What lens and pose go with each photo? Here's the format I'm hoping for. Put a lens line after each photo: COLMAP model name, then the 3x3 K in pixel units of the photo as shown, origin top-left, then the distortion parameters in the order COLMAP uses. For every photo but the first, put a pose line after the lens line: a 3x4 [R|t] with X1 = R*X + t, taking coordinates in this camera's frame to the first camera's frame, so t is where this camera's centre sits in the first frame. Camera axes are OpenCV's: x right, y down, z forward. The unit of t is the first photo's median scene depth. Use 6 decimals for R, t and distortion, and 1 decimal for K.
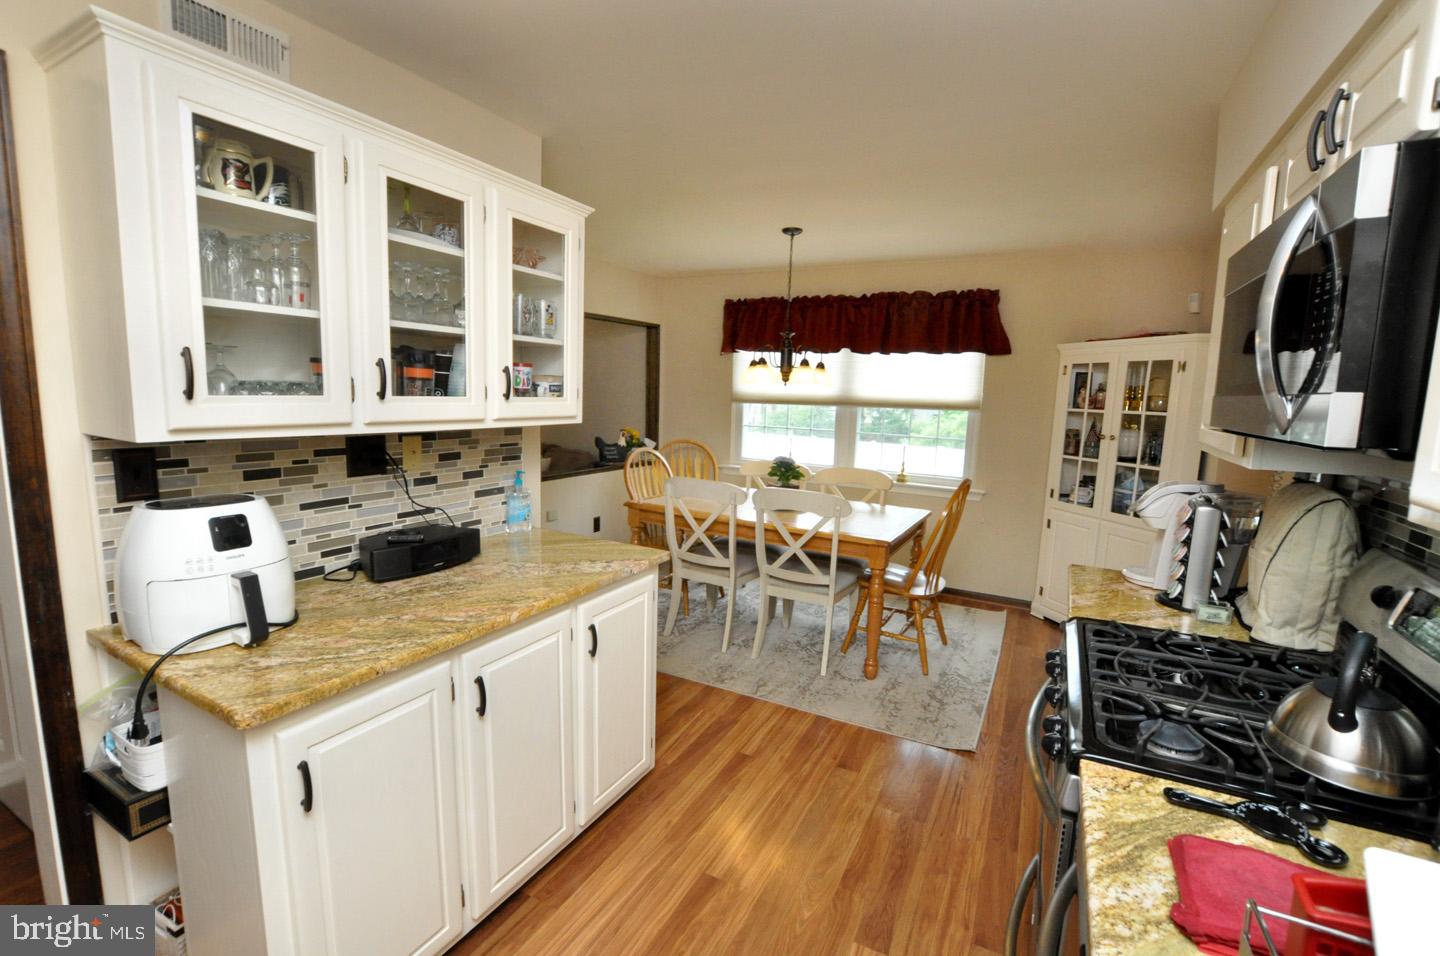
lens RADIAL K [[632.7, 0, 720.0], [0, 632.7, 478.0], [0, 0, 1]] dist [-0.001822, -0.000262]
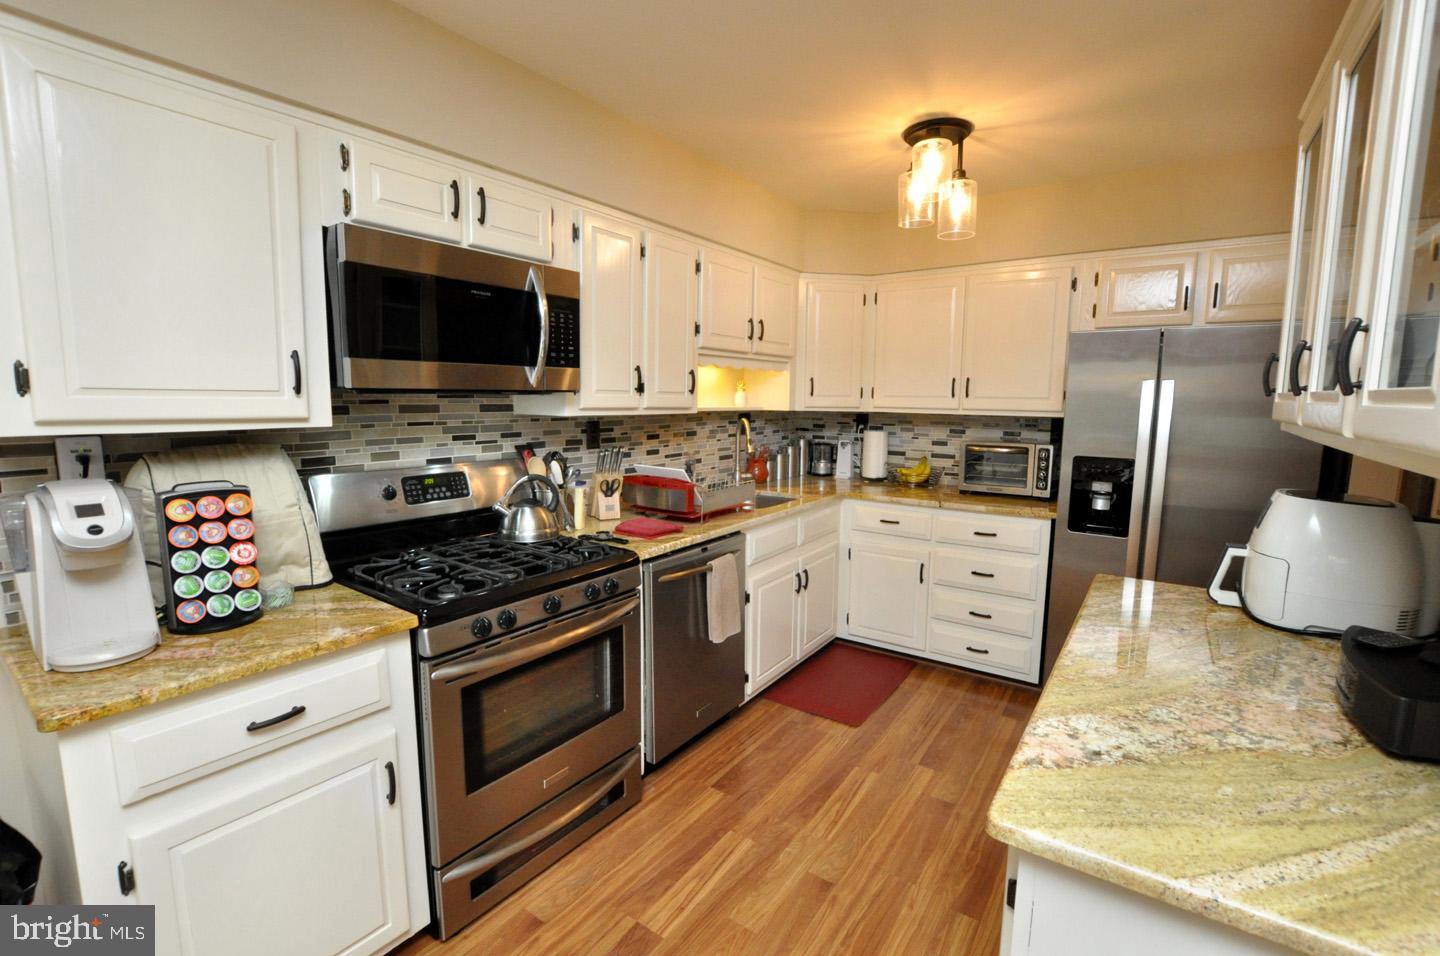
lens RADIAL K [[636.0, 0, 720.0], [0, 636.0, 478.0], [0, 0, 1]] dist [-0.037302, -0.000040]
pose [[-0.991748, -0.049525, 0.118248, 0.042360], [-0.016213, 0.963415, 0.267523, -0.176369], [-0.127171, 0.263398, -0.956268, 1.503056]]
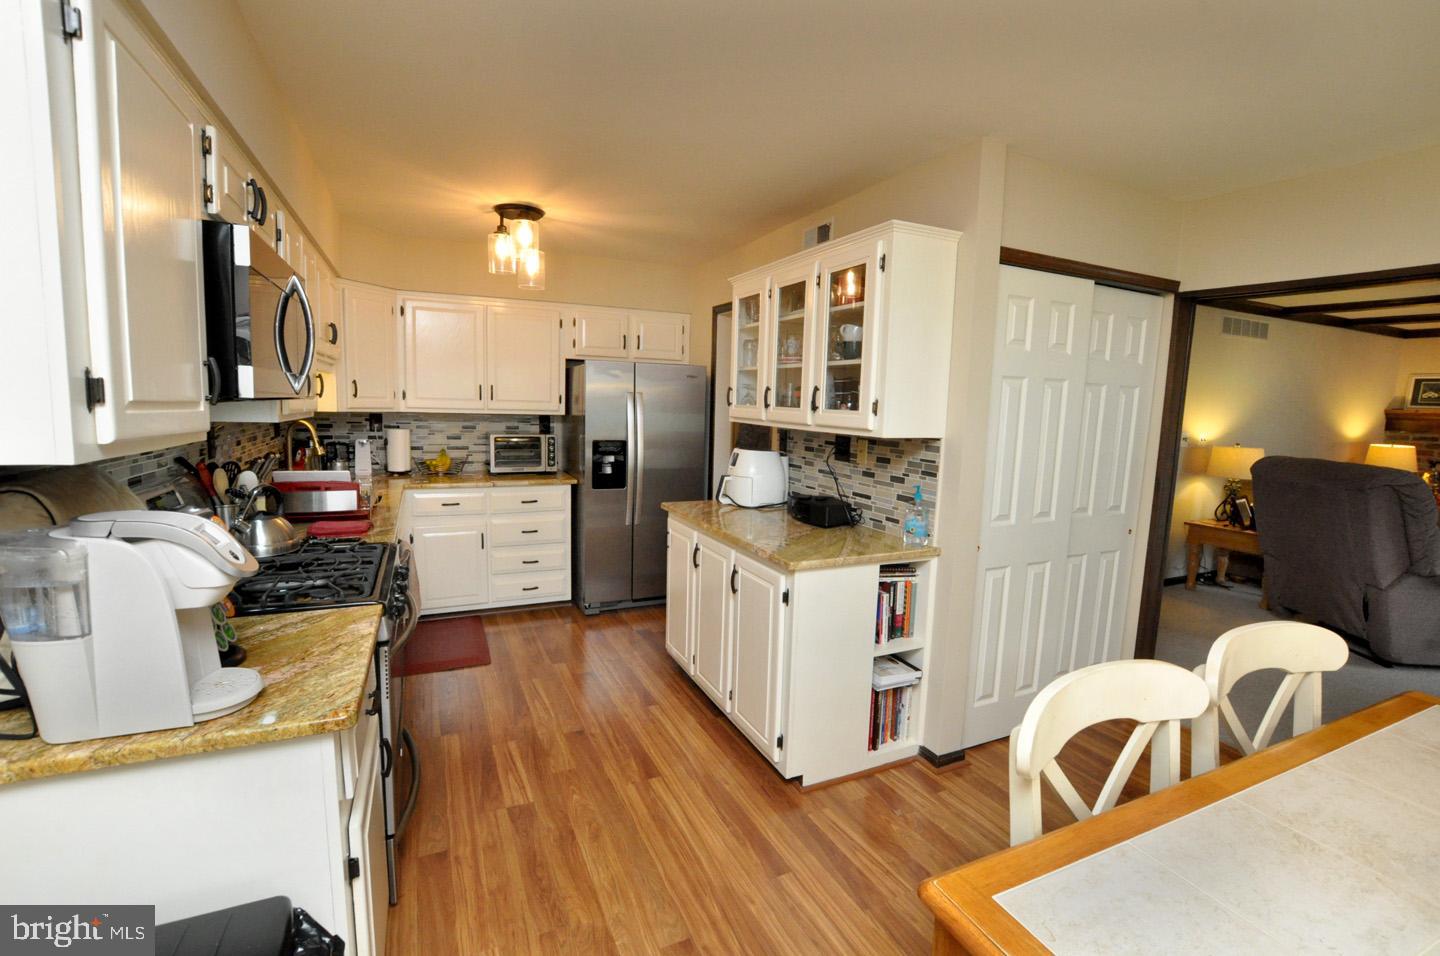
lens RADIAL K [[632.7, 0, 720.0], [0, 632.7, 478.0], [0, 0, 1]] dist [-0.001822, -0.000262]
pose [[-0.602011, 0.051437, -0.796829, 0.878018], [-0.155818, 0.971170, 0.180413, -0.199630], [0.783137, 0.232771, -0.576641, 1.679312]]
